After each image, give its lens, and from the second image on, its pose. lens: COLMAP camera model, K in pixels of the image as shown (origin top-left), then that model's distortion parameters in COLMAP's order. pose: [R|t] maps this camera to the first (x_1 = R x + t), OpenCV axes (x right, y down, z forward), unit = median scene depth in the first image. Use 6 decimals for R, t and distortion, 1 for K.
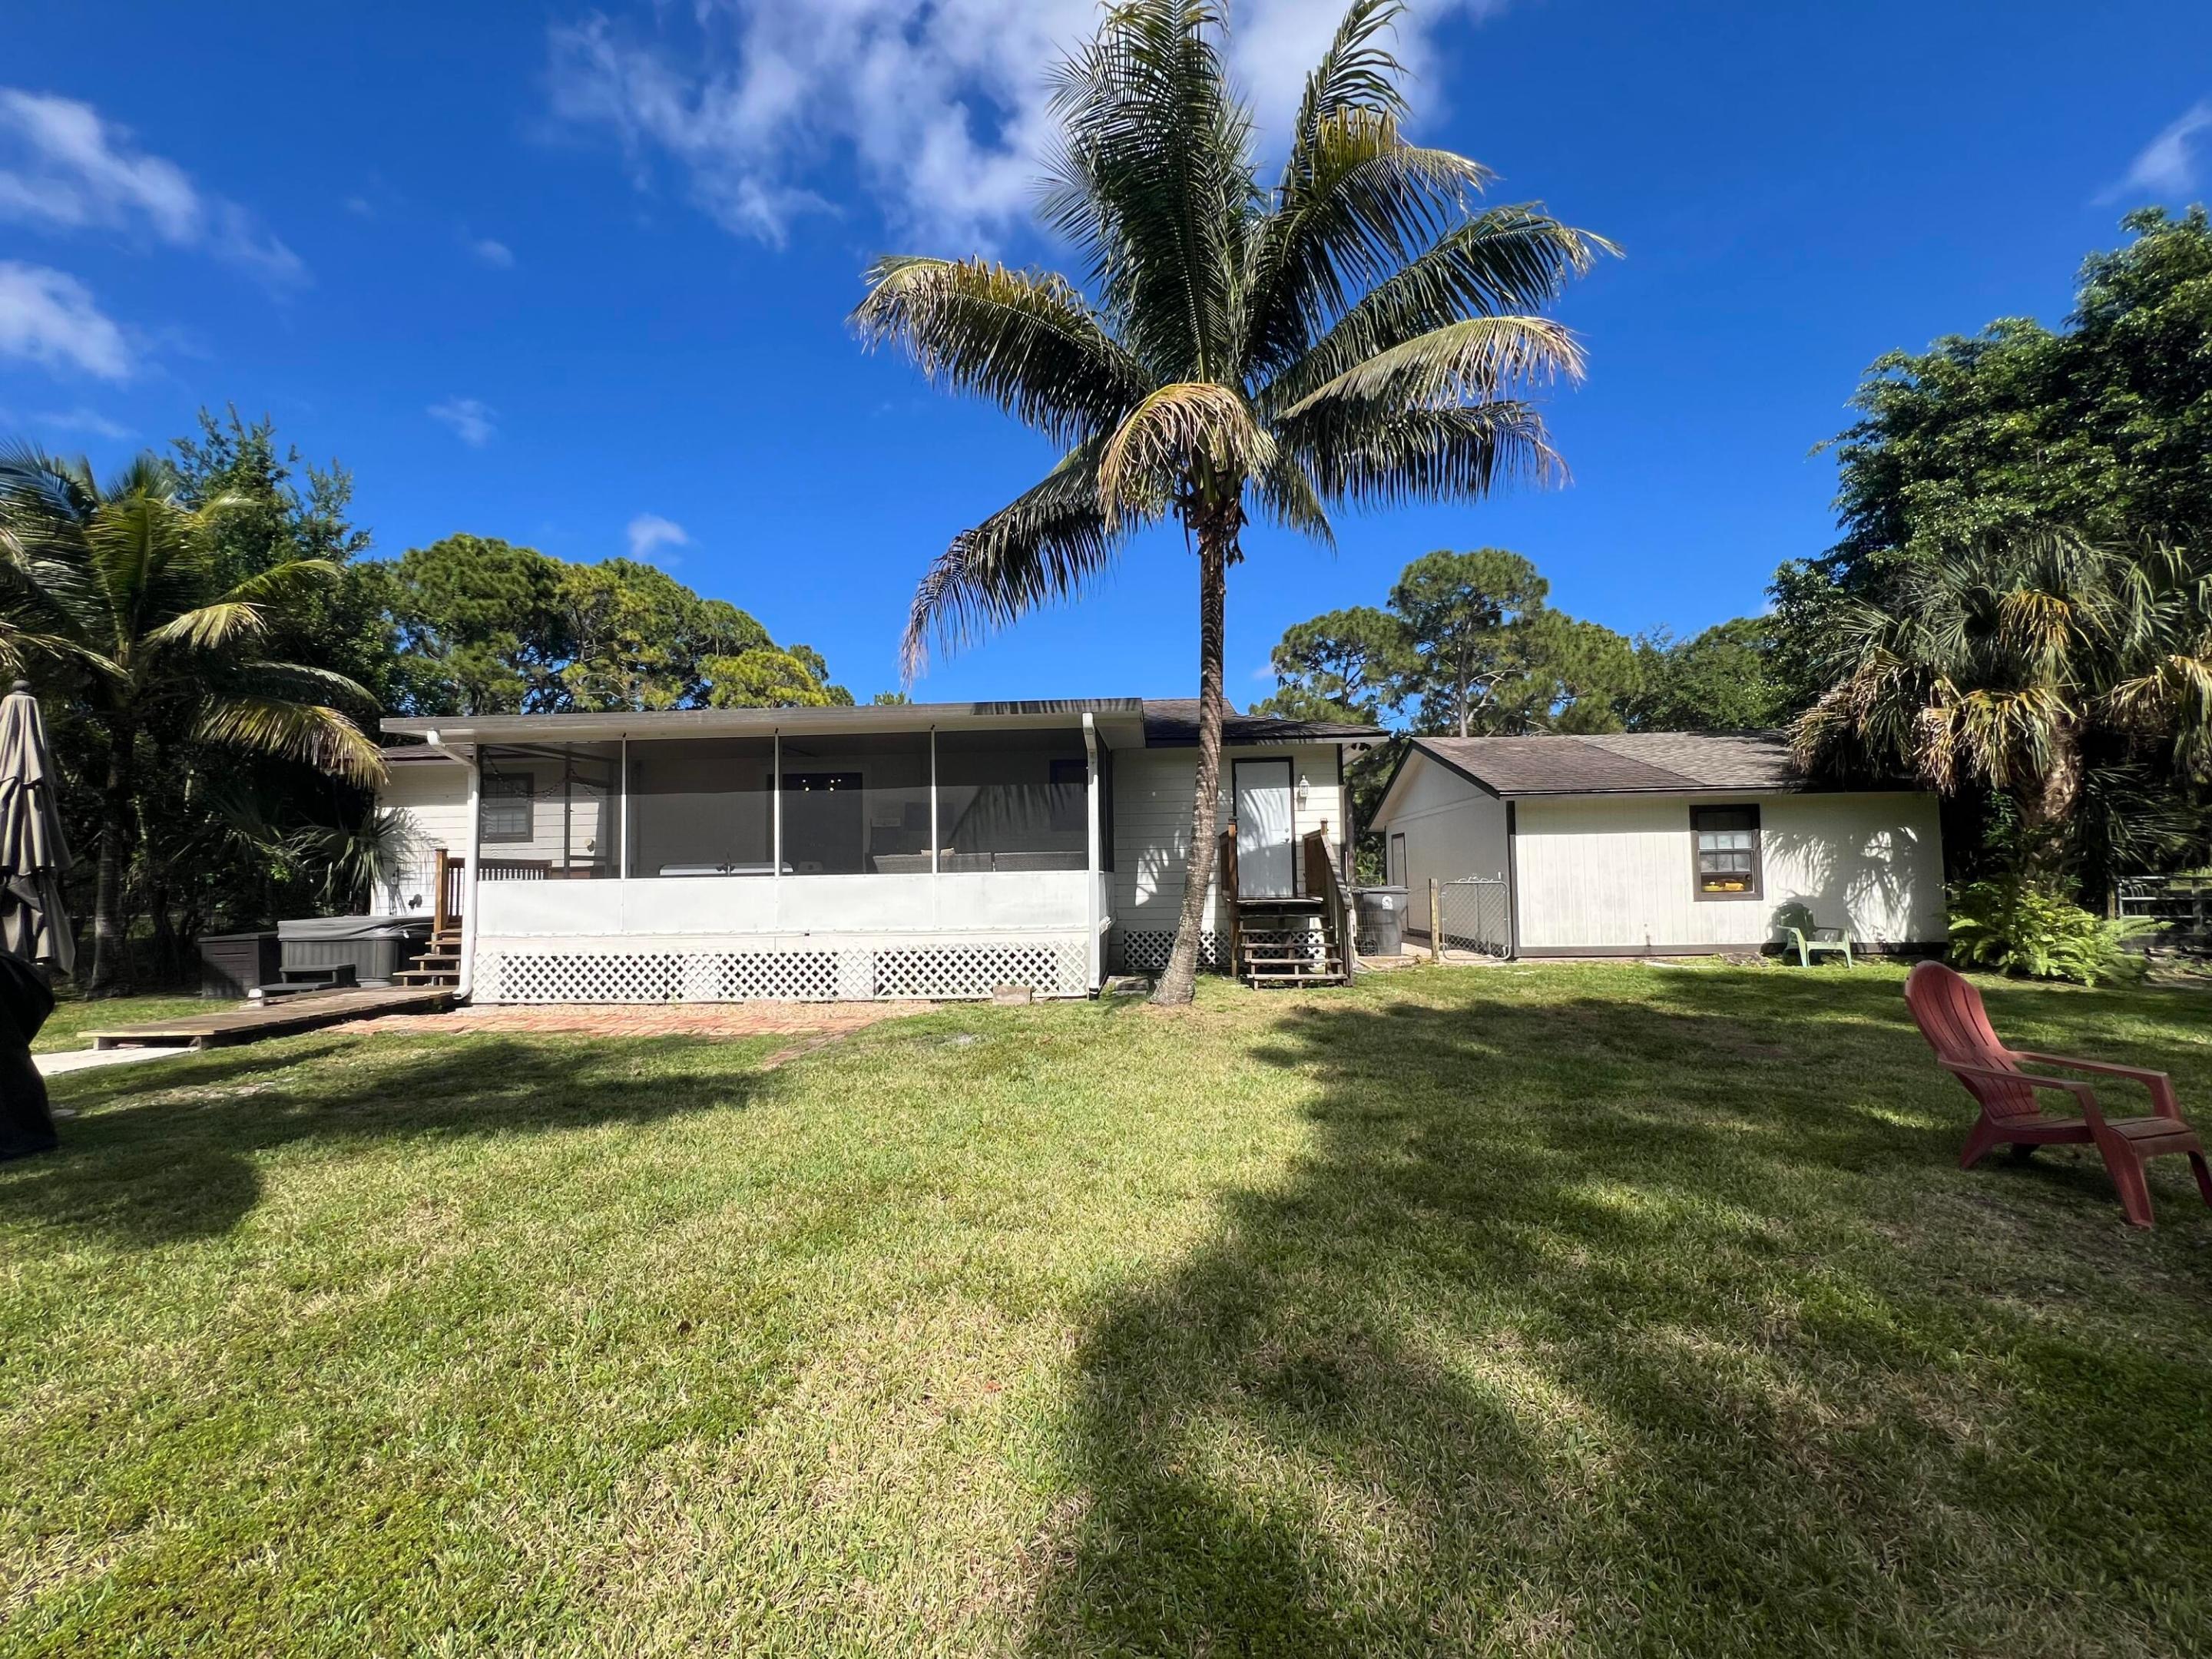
lens RADIAL K [[881.2, 0, 1100.5], [0, 881.2, 833.2], [0, 0, 1]] dist [-0.003172, 0.000833]
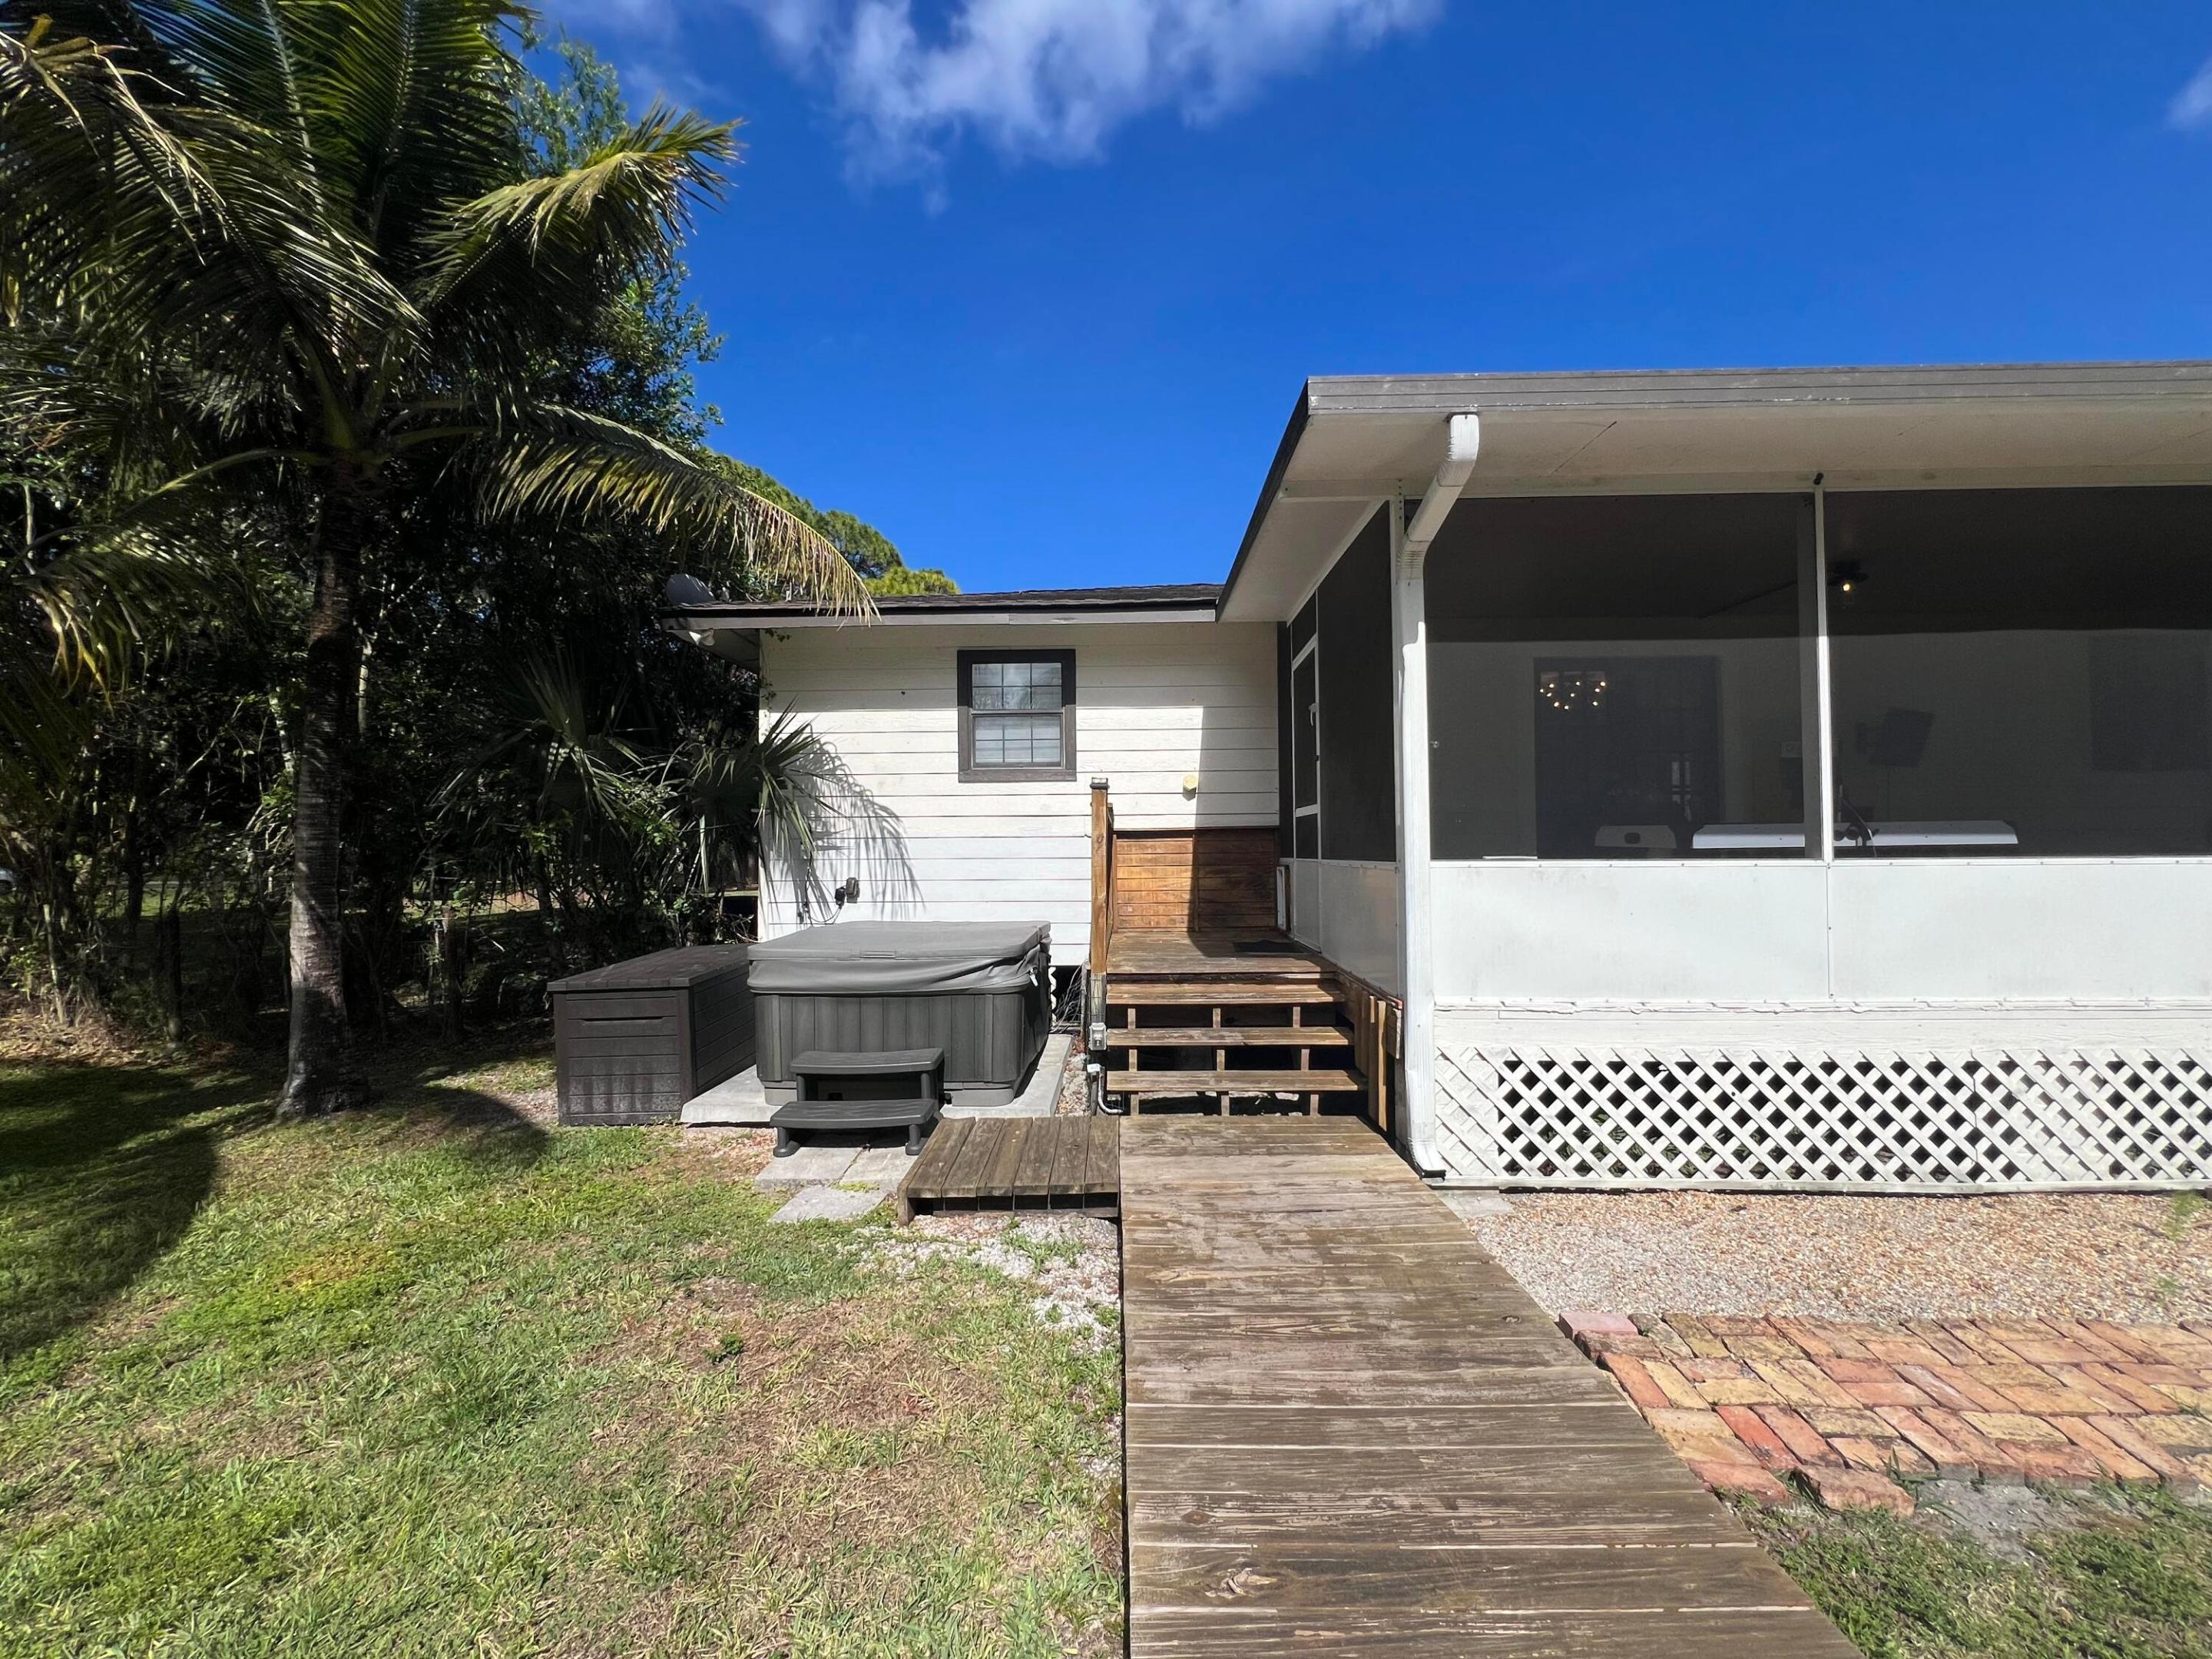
lens RADIAL K [[881.2, 0, 1104.4], [0, 881.2, 838.9], [0, 0, 1]] dist [-0.003172, 0.000833]
pose [[0.999485, 0.009514, 0.030637, -0.755246], [-0.010726, 0.999157, 0.039637, 0.027362], [-0.030234, -0.039945, 0.998744, 0.550996]]
